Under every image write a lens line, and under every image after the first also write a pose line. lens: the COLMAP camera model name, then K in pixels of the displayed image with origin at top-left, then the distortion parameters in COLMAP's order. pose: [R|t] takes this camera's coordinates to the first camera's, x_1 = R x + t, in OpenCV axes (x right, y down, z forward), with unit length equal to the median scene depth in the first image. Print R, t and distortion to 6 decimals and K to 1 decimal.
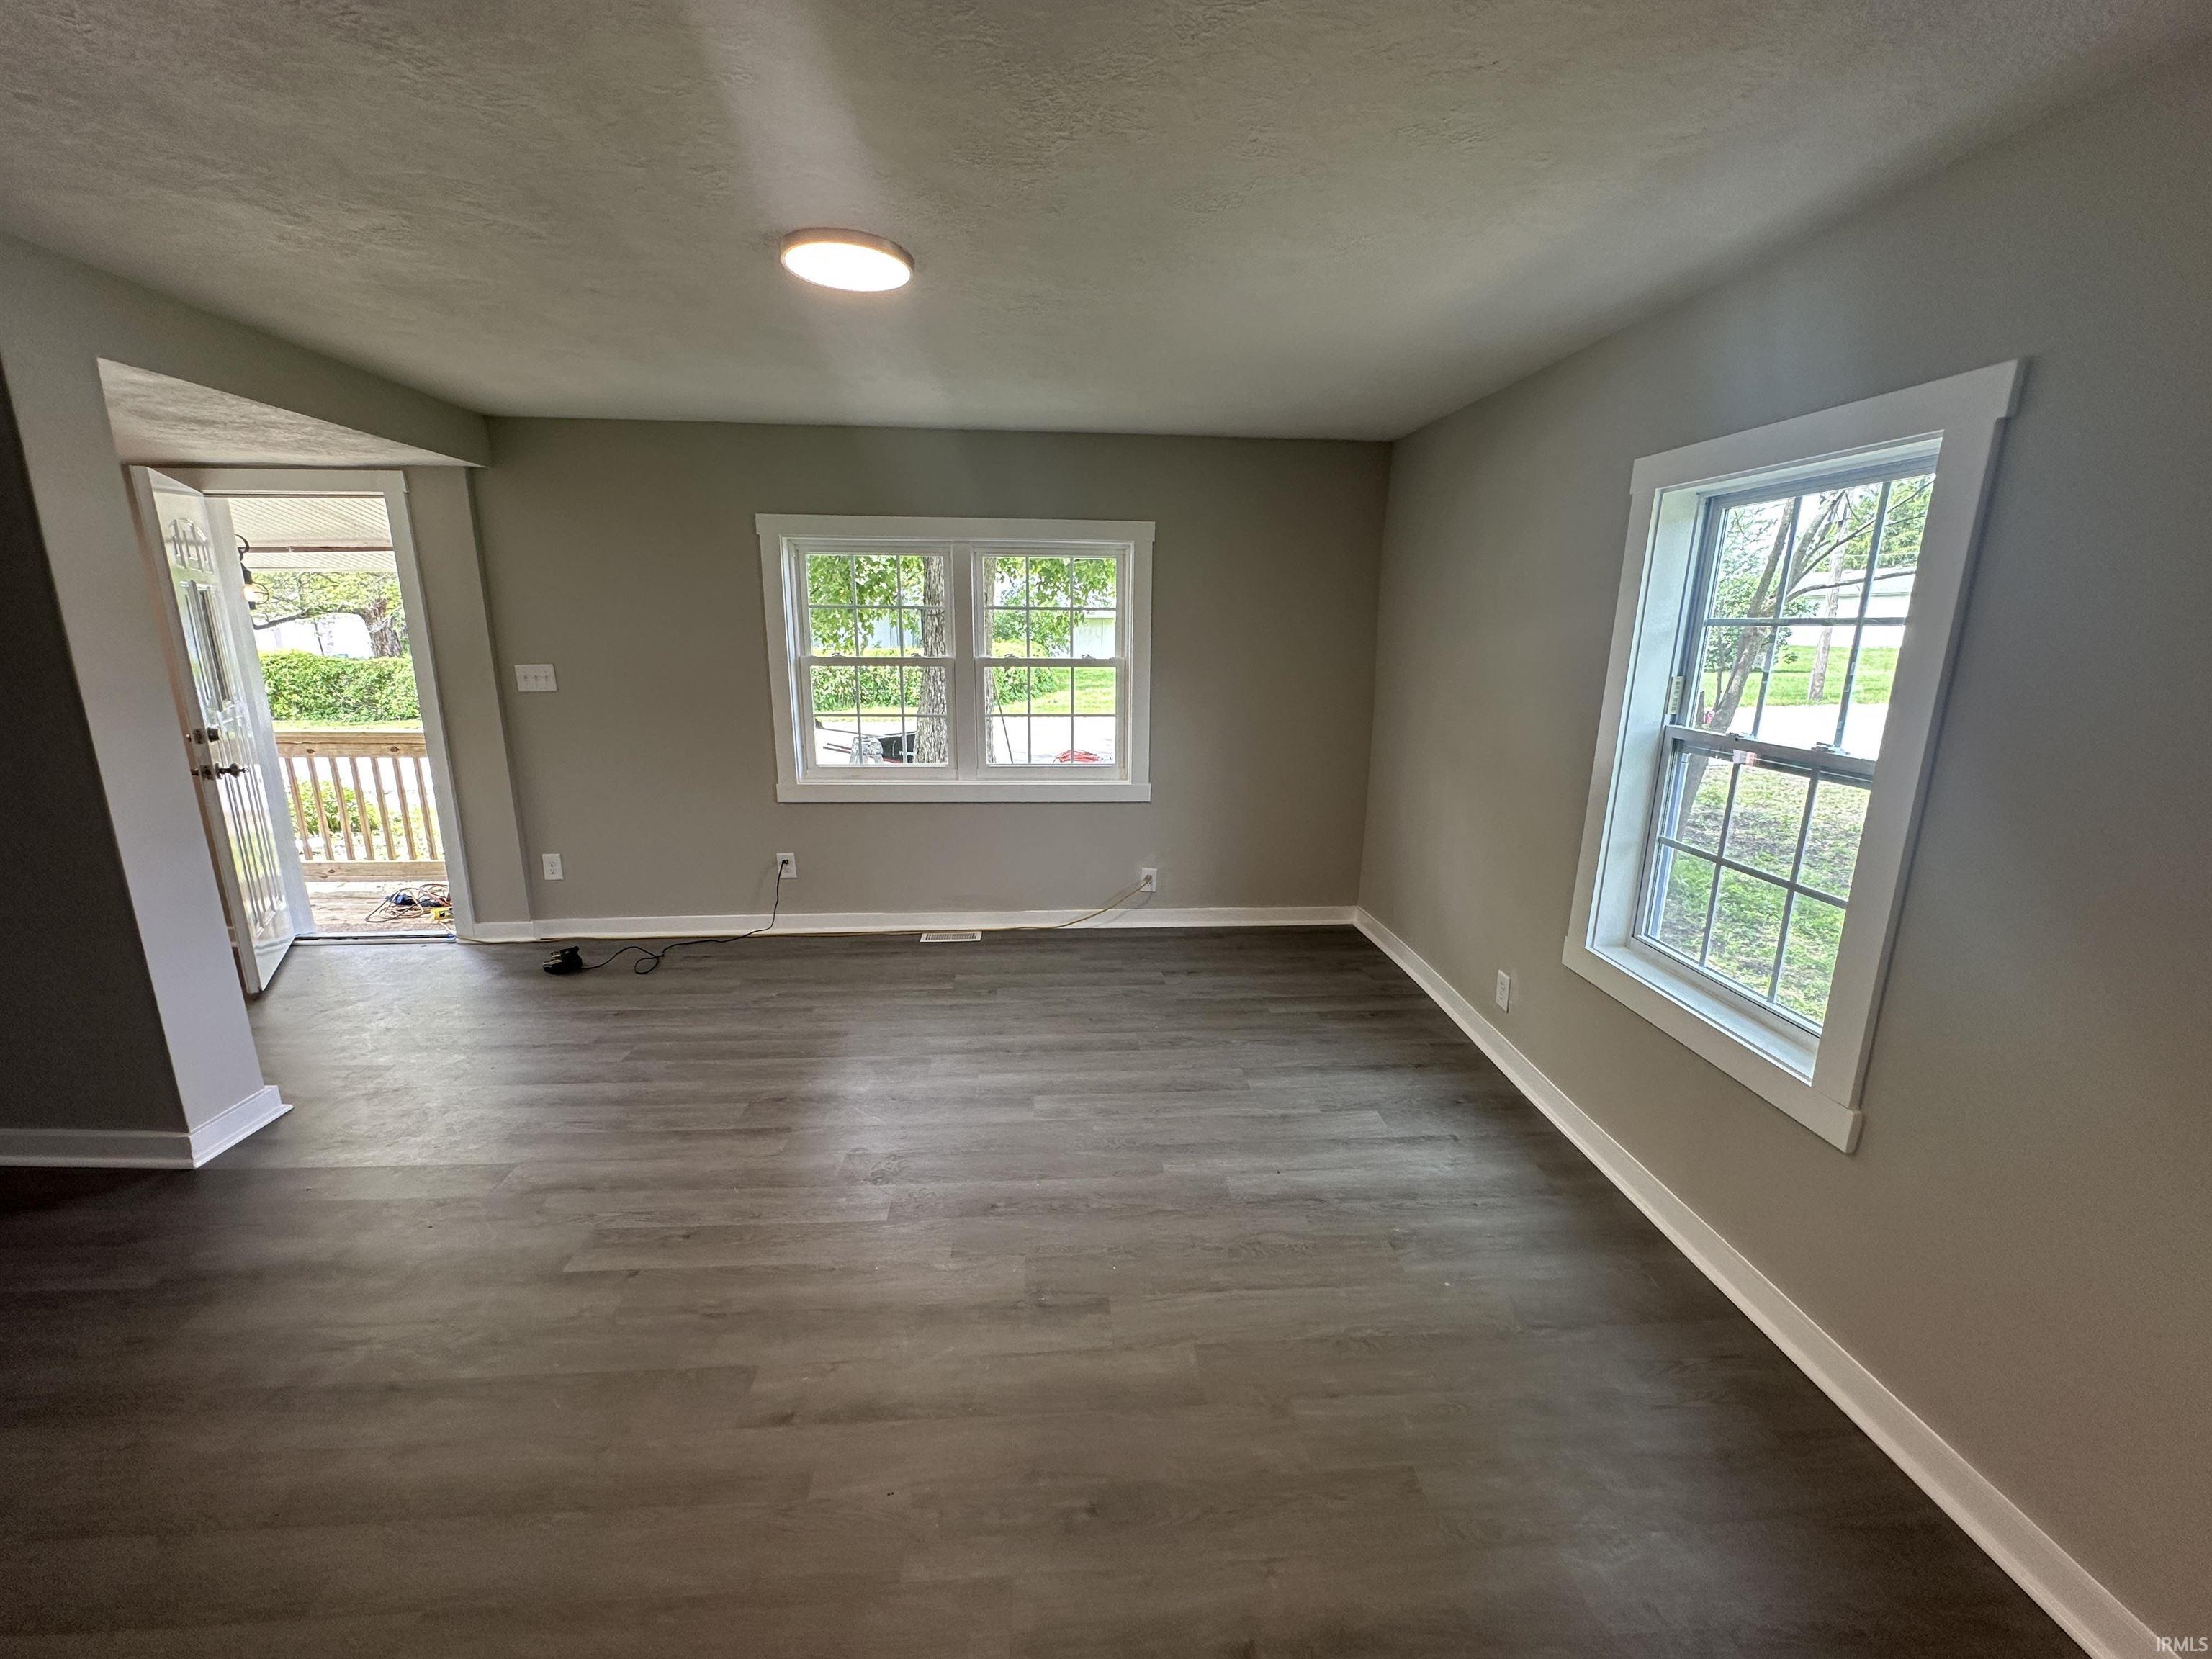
lens RADIAL K [[887.5, 0, 1108.0], [0, 887.5, 829.9], [0, 0, 1]] dist [-0.001168, 0.000042]
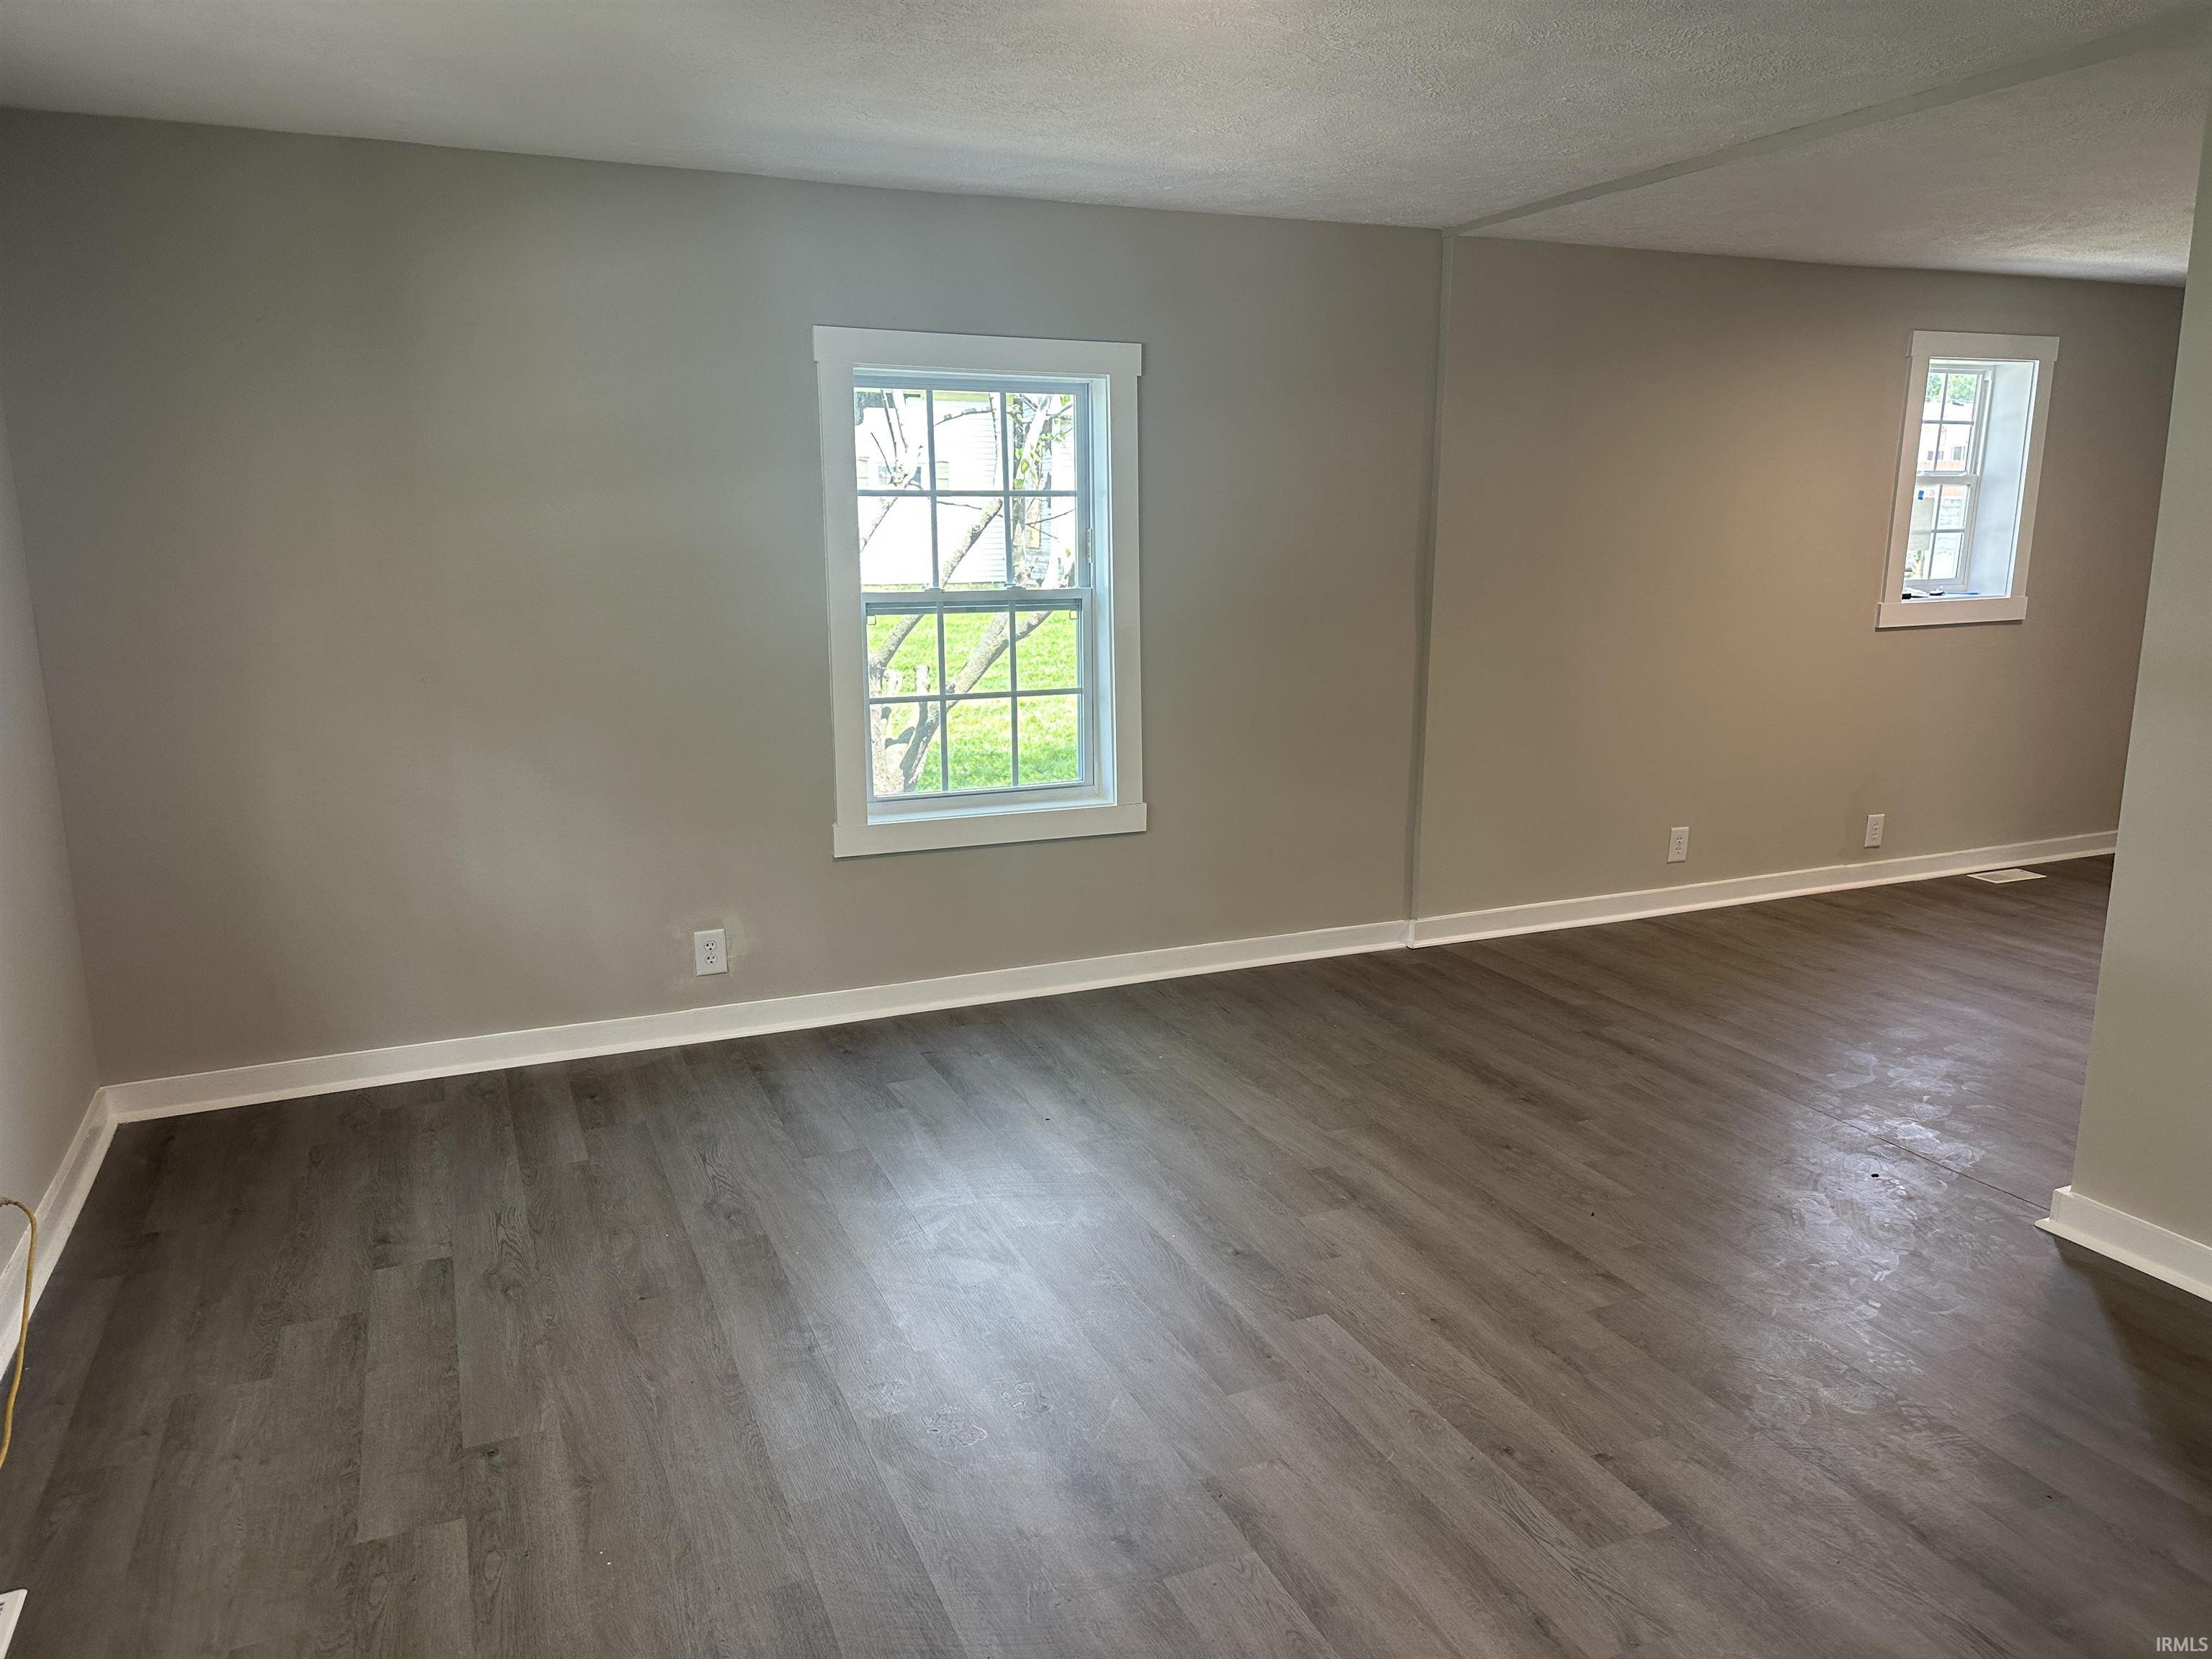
lens RADIAL K [[1555.5, 0, 1104.5], [0, 1555.5, 798.2], [0, 0, 1]] dist [0.049367, -0.001356]
pose [[-0.332771, -0.191820, 0.923292, -1.188596], [0.208835, 0.939792, 0.270517, -0.321223], [-0.919593, 0.282836, -0.272677, 1.277818]]
